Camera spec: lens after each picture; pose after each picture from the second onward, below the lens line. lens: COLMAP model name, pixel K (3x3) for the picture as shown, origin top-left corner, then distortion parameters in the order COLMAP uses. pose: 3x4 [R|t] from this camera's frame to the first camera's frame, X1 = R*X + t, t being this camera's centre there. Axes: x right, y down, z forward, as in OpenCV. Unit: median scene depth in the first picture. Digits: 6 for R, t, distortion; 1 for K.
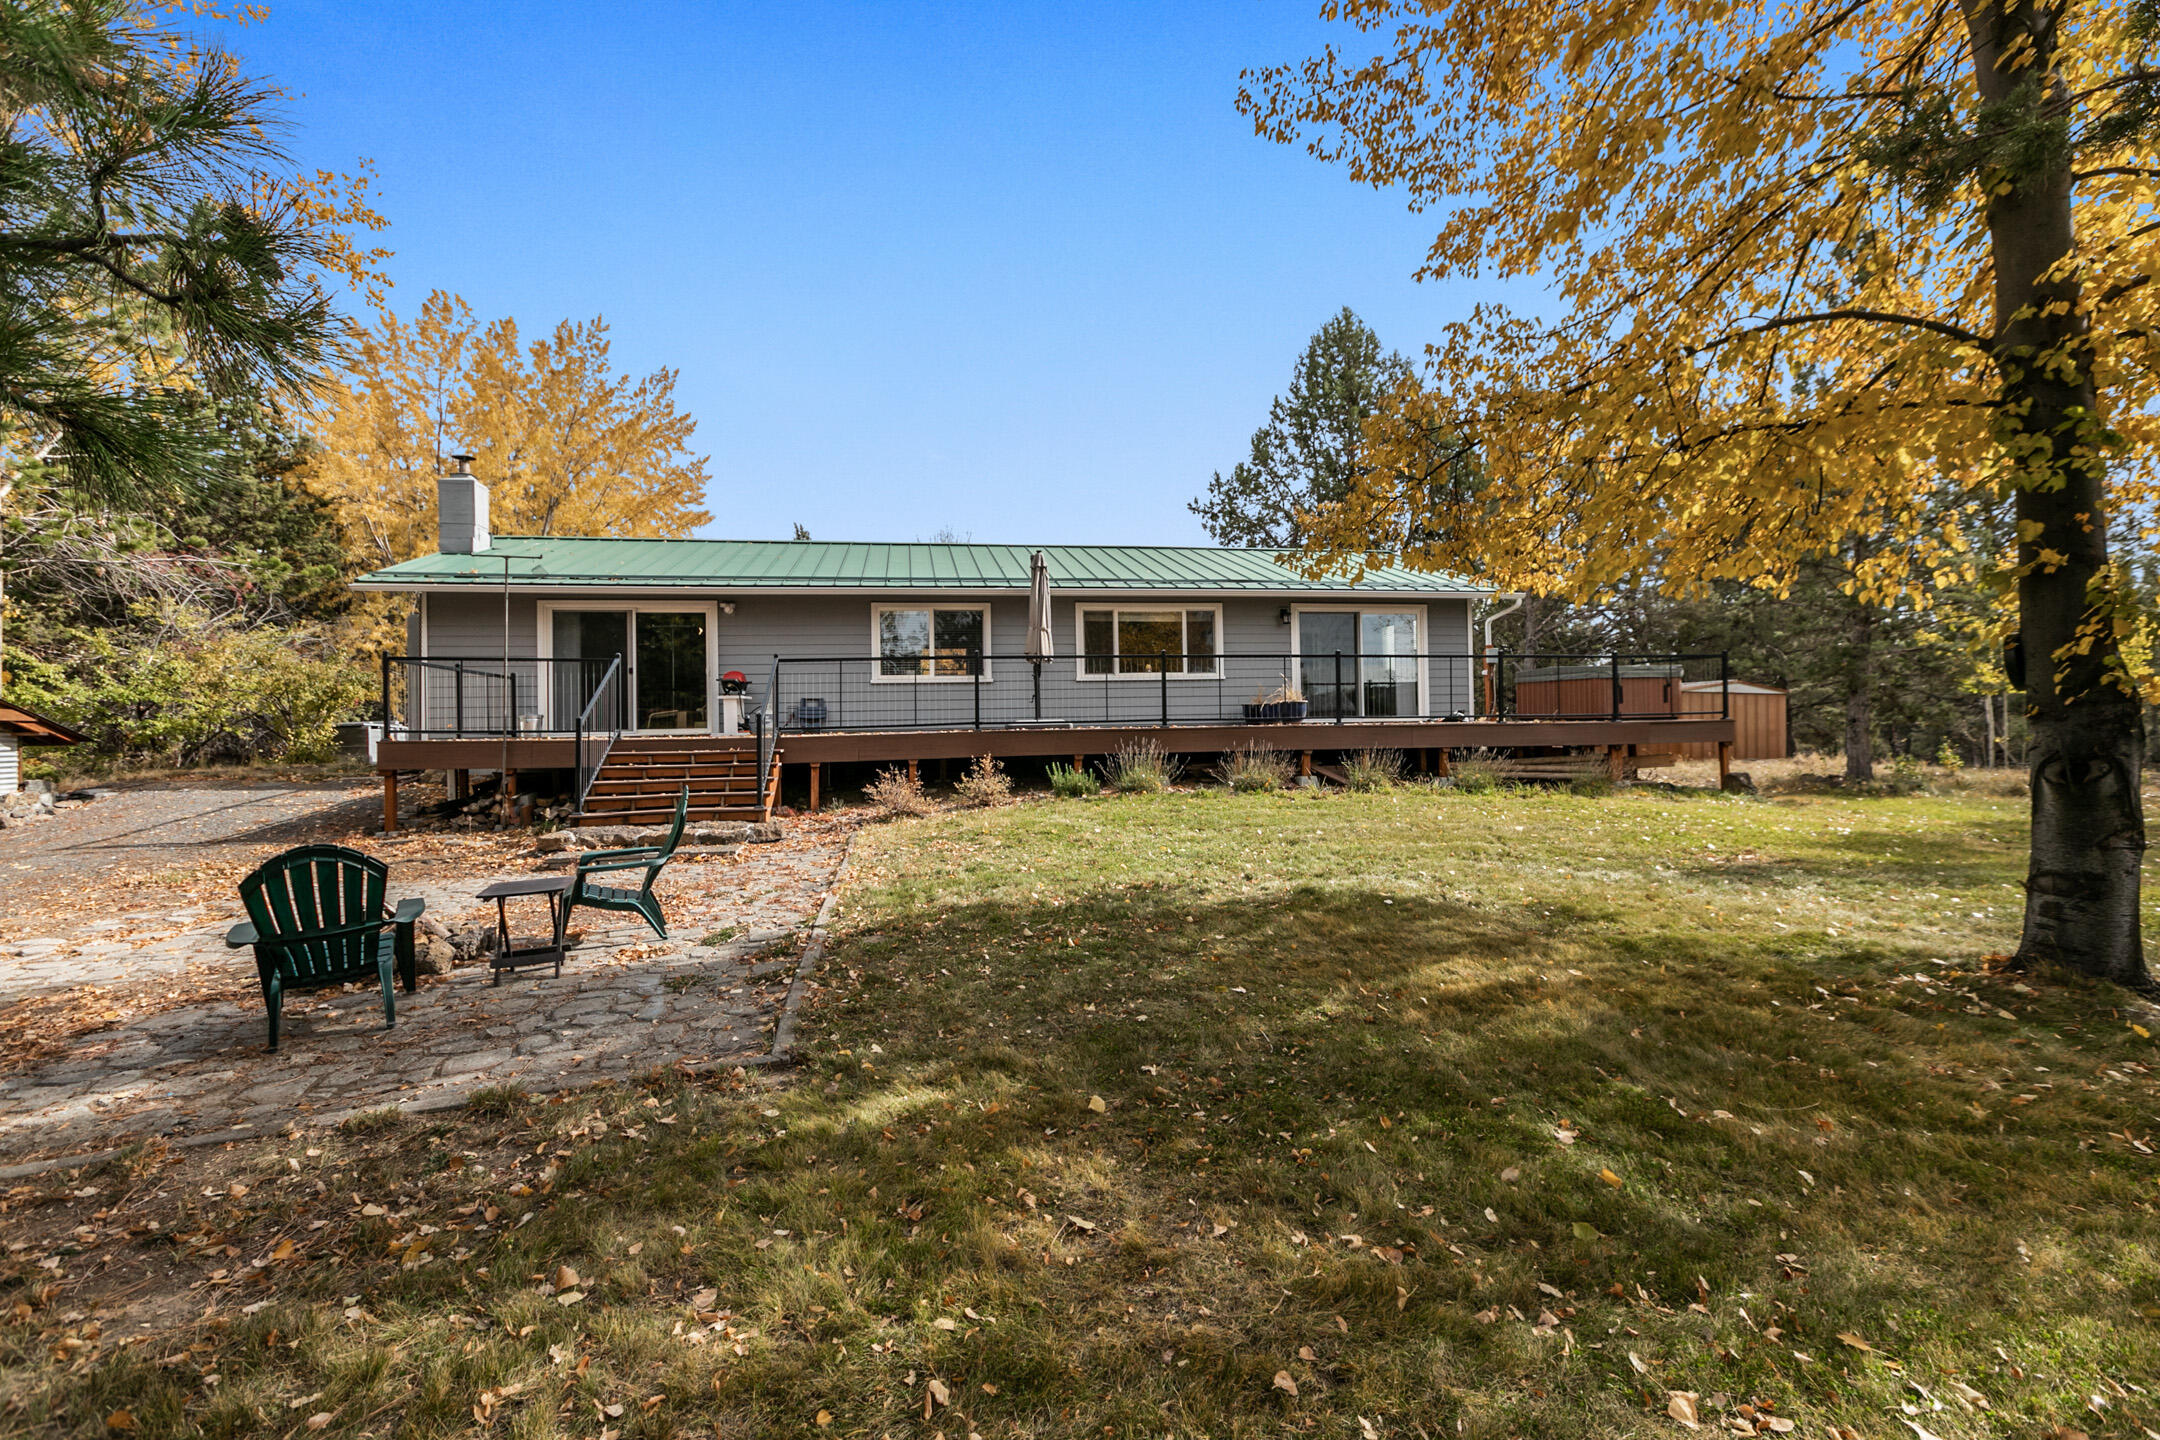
lens RADIAL K [[987.9, 0, 1086.7], [0, 987.9, 733.6], [0, 0, 1]] dist [0.000410, 0.000281]
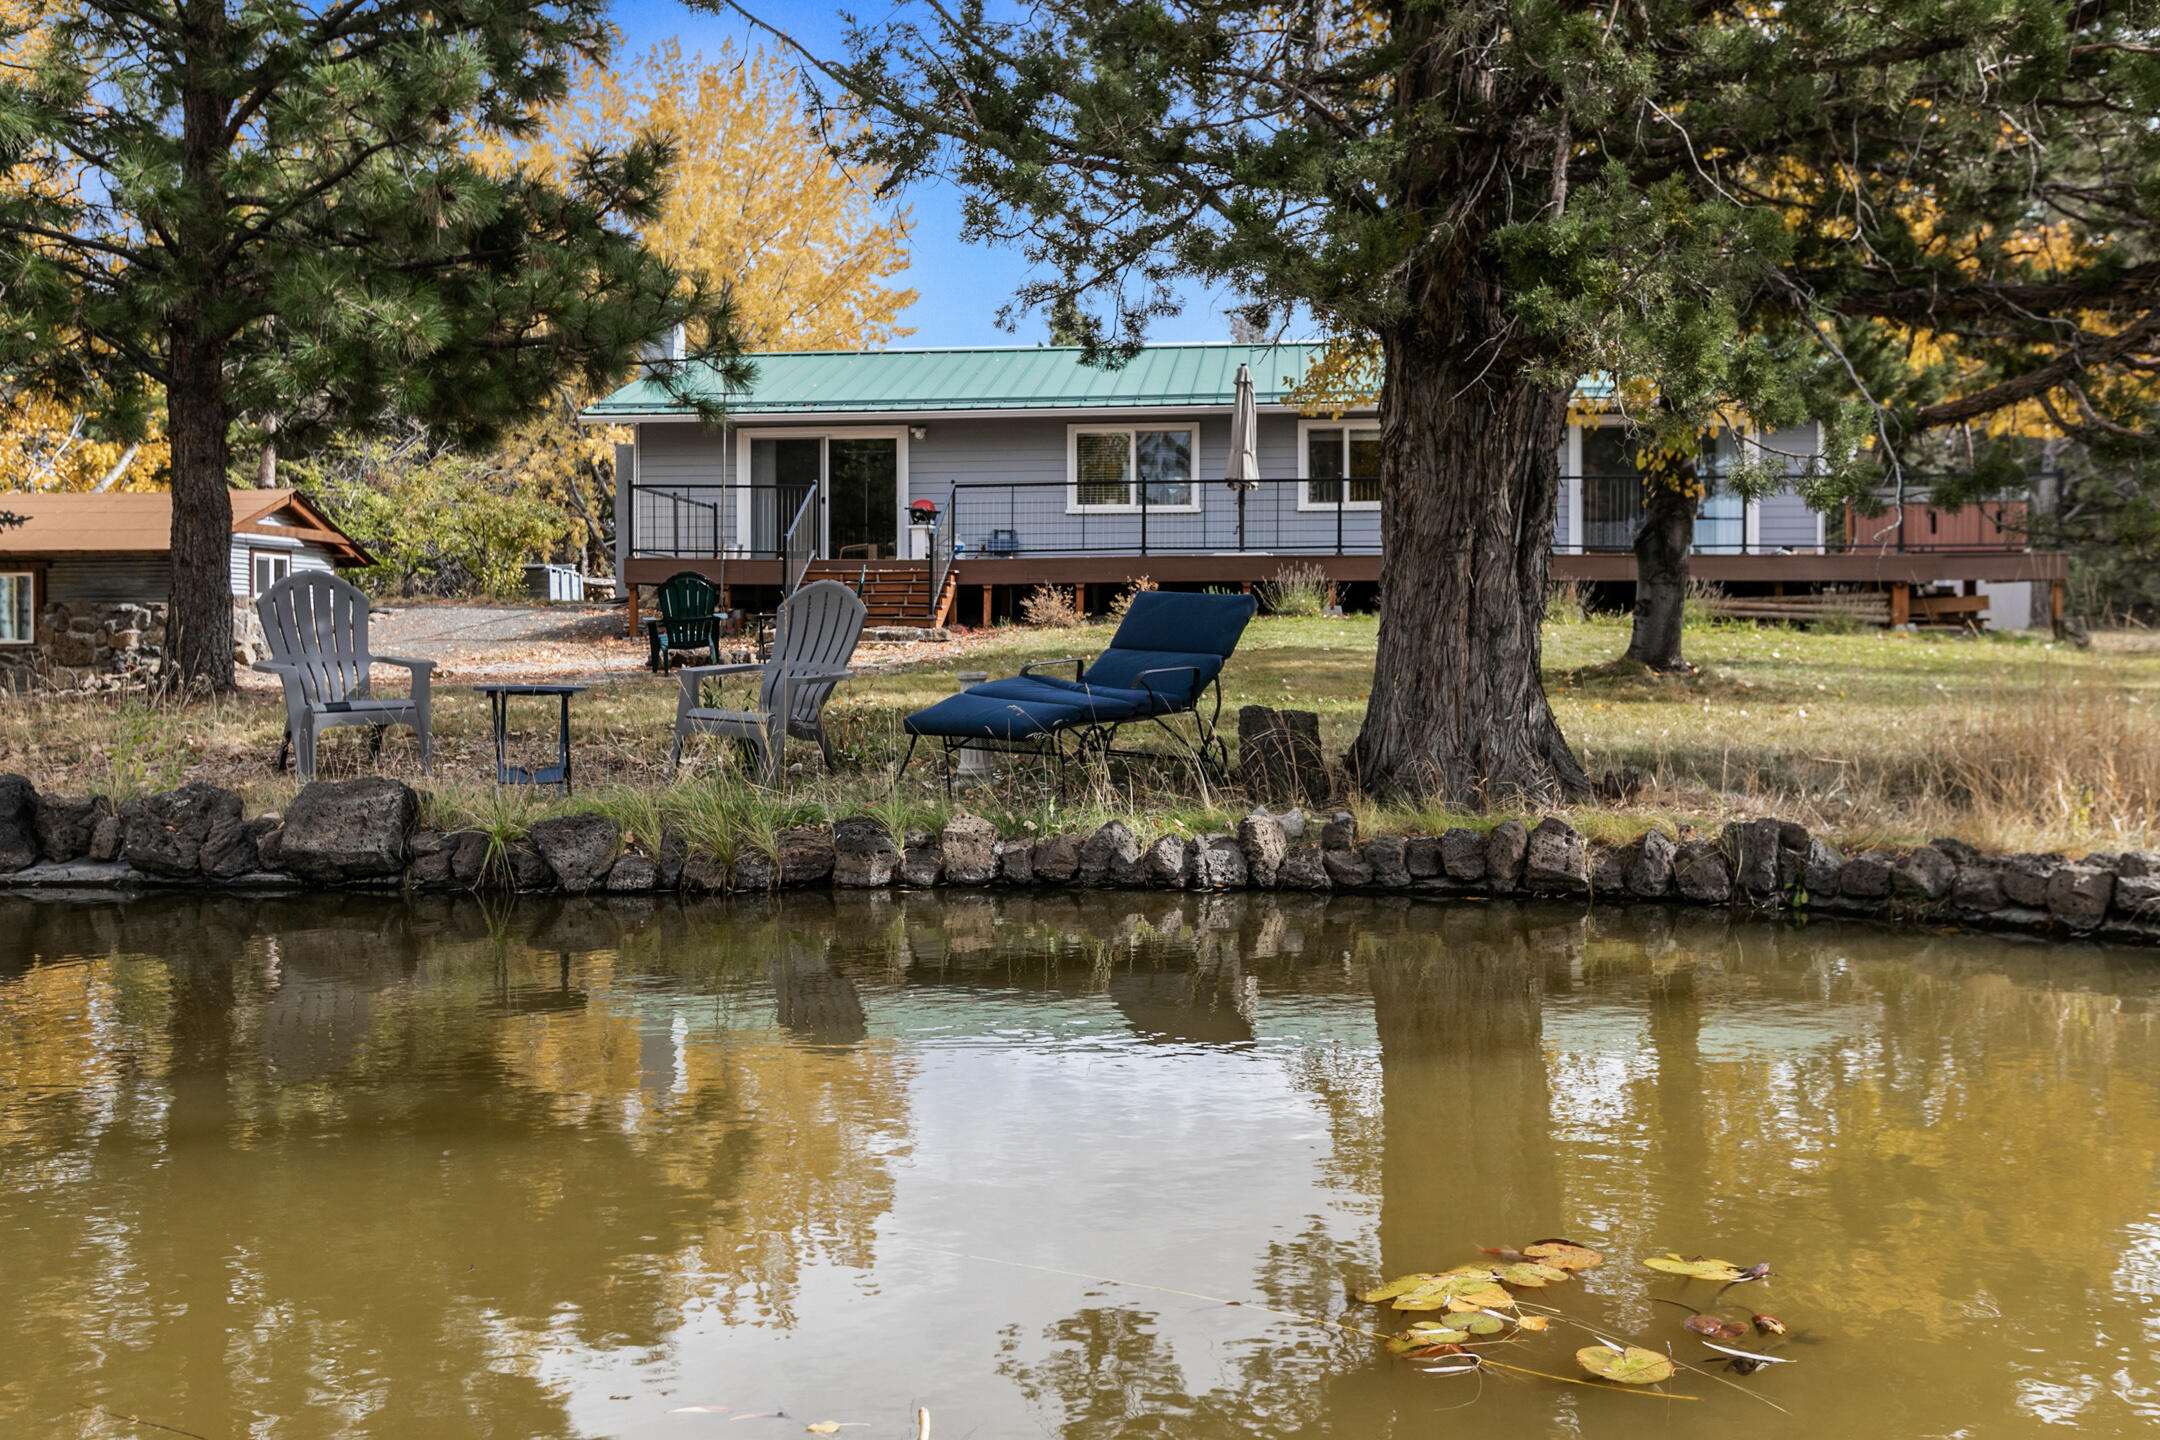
lens RADIAL K [[1855.4, 0, 1076.7], [0, 1855.4, 716.5], [0, 0, 1]] dist [-0.018823, -0.000475]
pose [[0.958797, 0.028044, -0.282703, 0.290854], [-0.015730, 0.998830, 0.045736, 0.060494], [0.283655, -0.039404, 0.958116, -0.667091]]
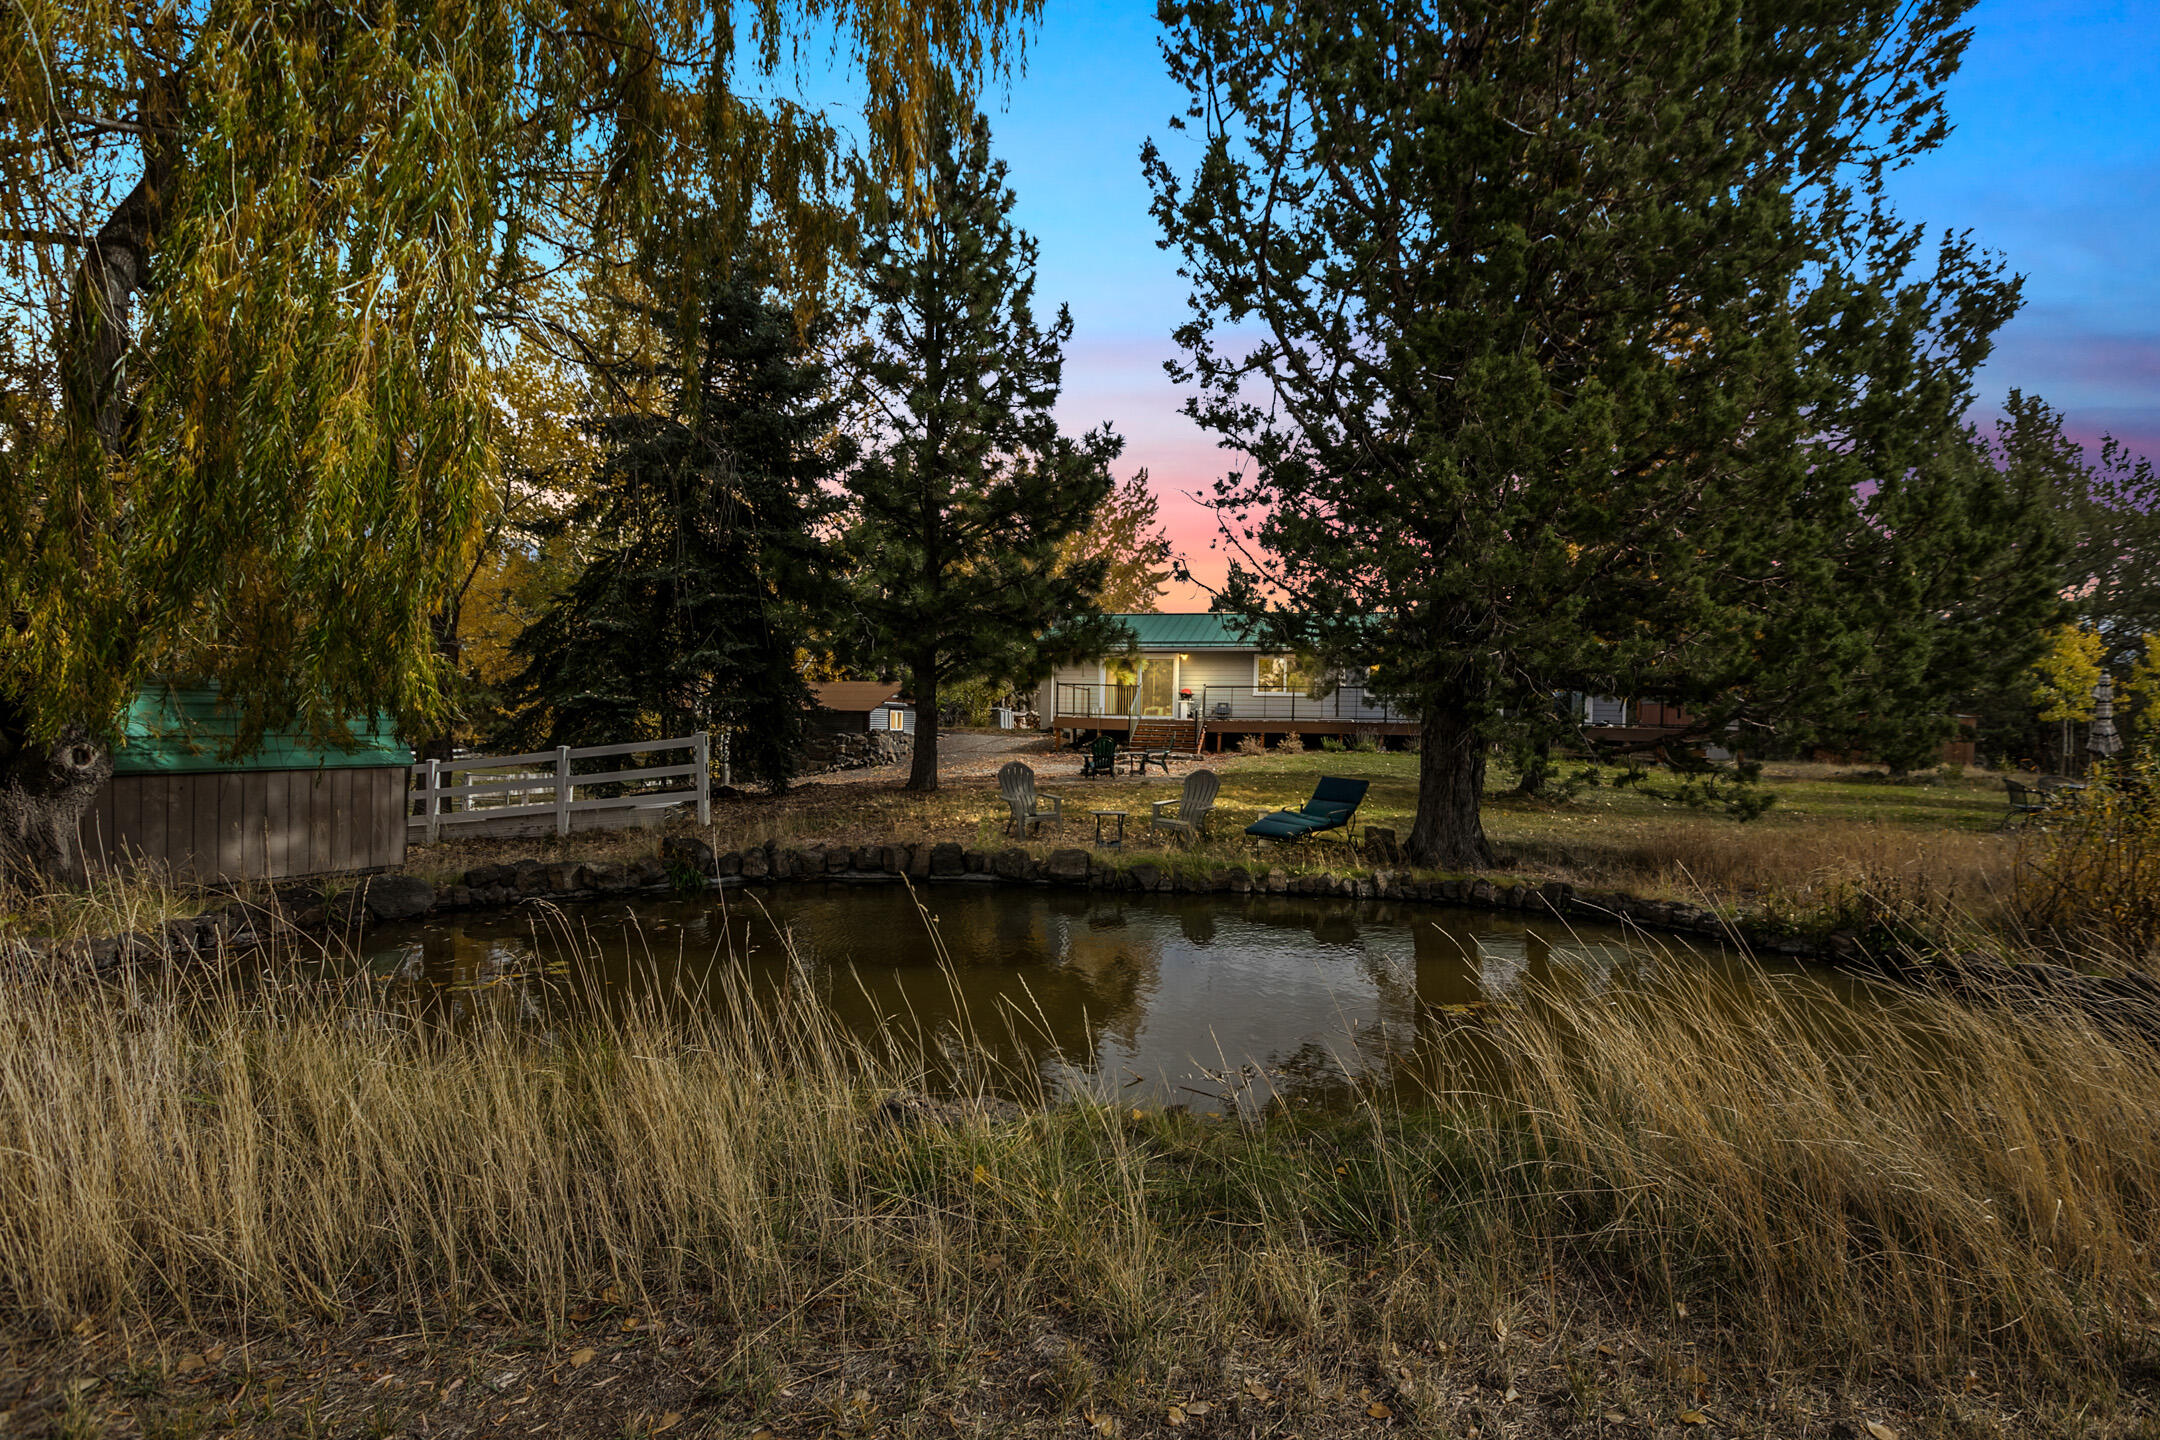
lens RADIAL K [[987.9, 0, 1113.0], [0, 987.9, 728.0], [0, 0, 1]] dist [0.000410, 0.000281]
pose [[0.919933, 0.035943, -0.390424, 0.303128], [-0.034832, 0.999344, 0.009927, 0.003638], [0.390524, 0.004467, 0.920582, -0.932963]]
